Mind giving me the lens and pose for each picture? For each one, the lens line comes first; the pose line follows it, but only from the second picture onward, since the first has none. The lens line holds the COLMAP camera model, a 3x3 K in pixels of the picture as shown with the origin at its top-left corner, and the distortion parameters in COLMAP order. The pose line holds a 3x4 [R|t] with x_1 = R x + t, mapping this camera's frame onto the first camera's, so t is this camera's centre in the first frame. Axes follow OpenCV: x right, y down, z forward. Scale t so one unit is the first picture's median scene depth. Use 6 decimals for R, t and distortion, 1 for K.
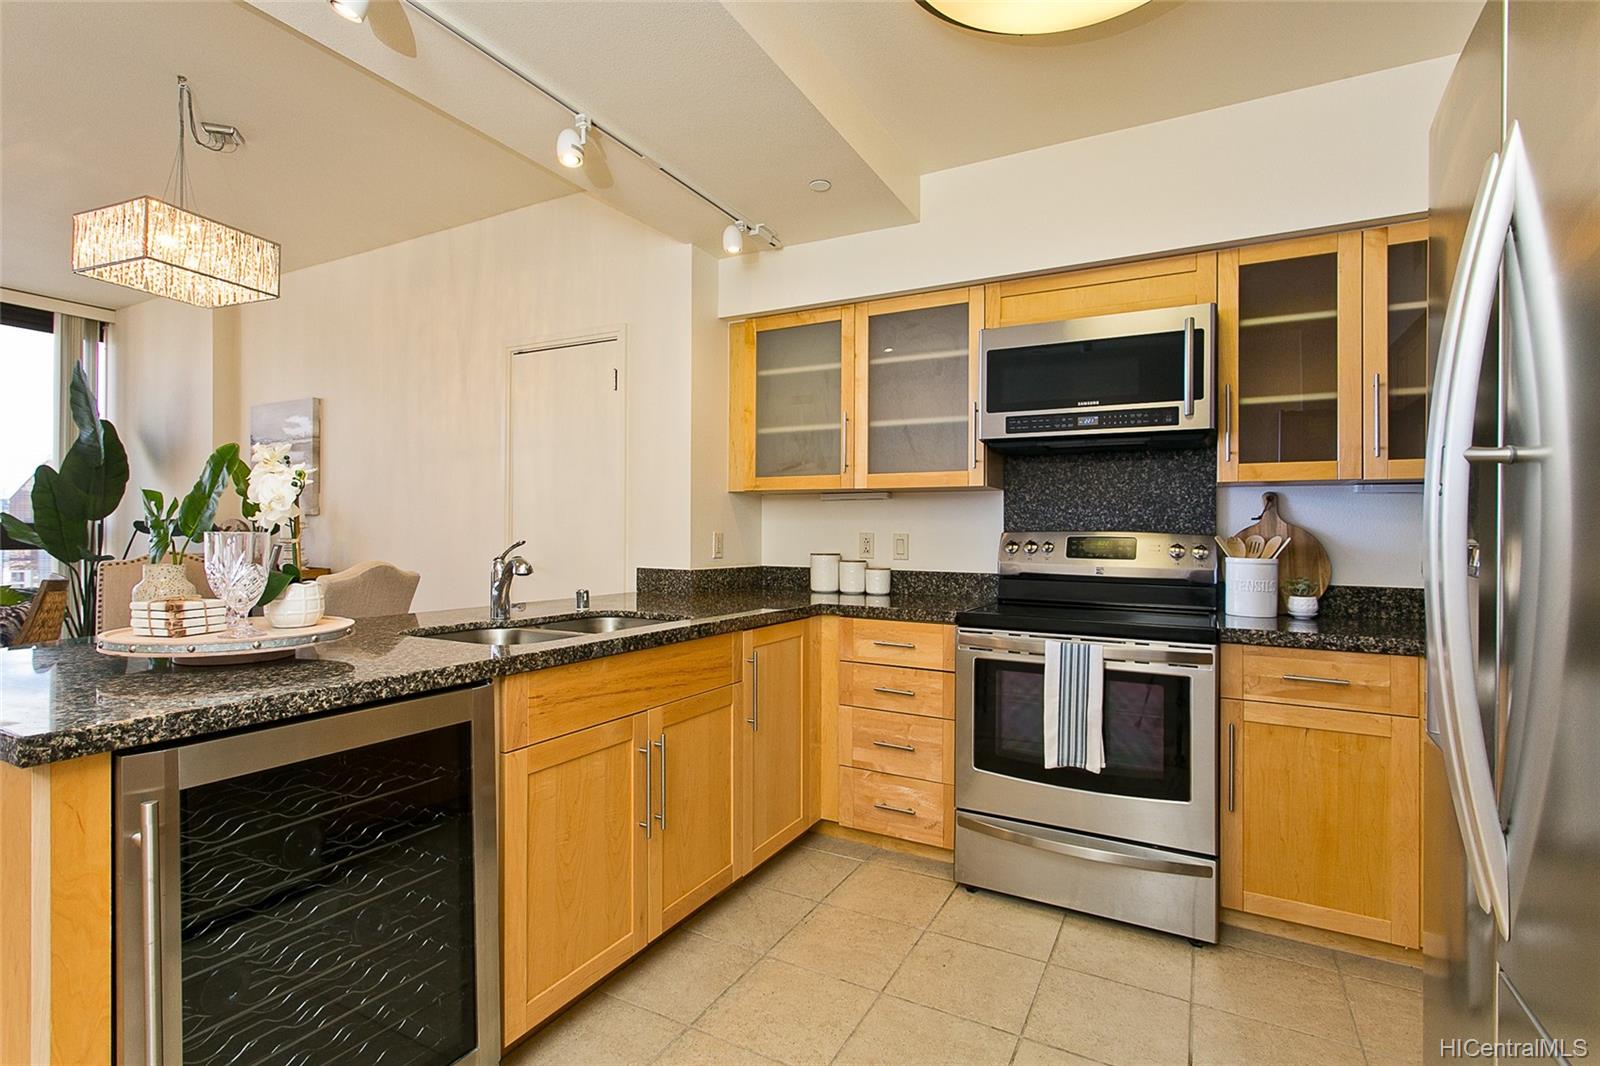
lens RADIAL K [[766.2, 0, 802.5], [0, 766.2, 522.2], [0, 0, 1]] dist [0.003761, 0.000494]
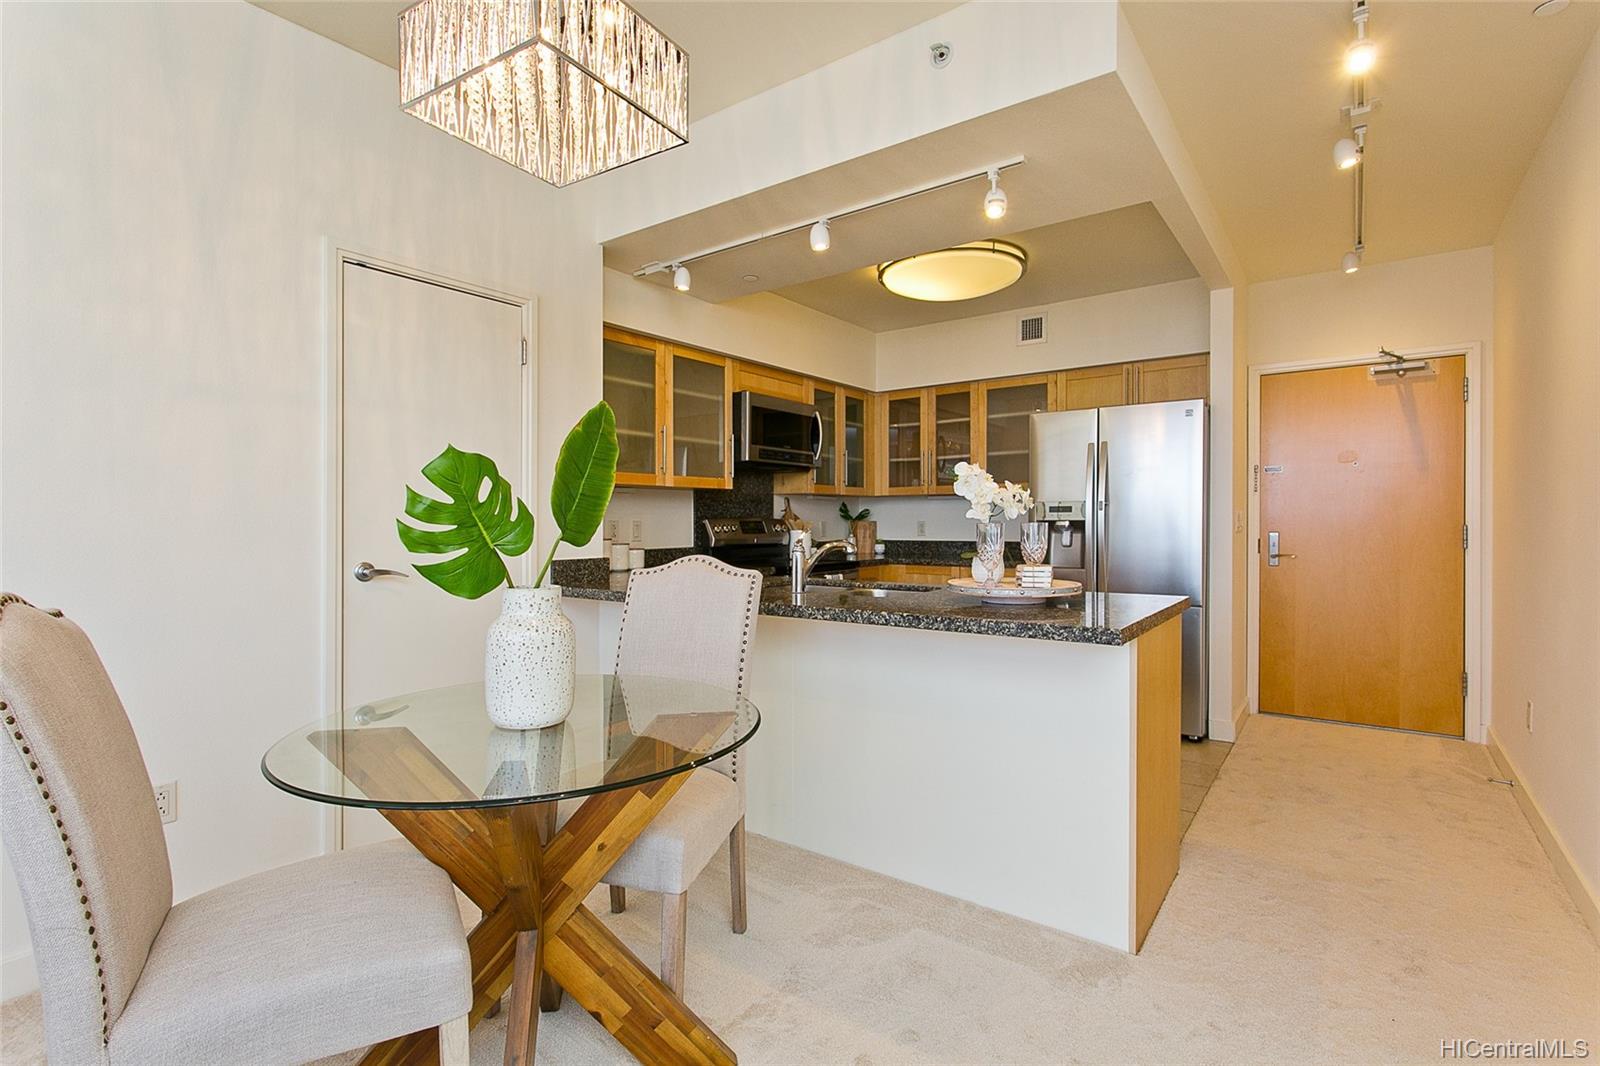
lens RADIAL K [[766.2, 0, 802.5], [0, 766.2, 522.2], [0, 0, 1]] dist [0.003761, 0.000494]
pose [[0.143773, -0.008981, 0.989570, -1.171210], [-0.001468, 0.999956, 0.009289, 0.003732], [-0.989610, -0.002788, 0.143754, 0.592718]]
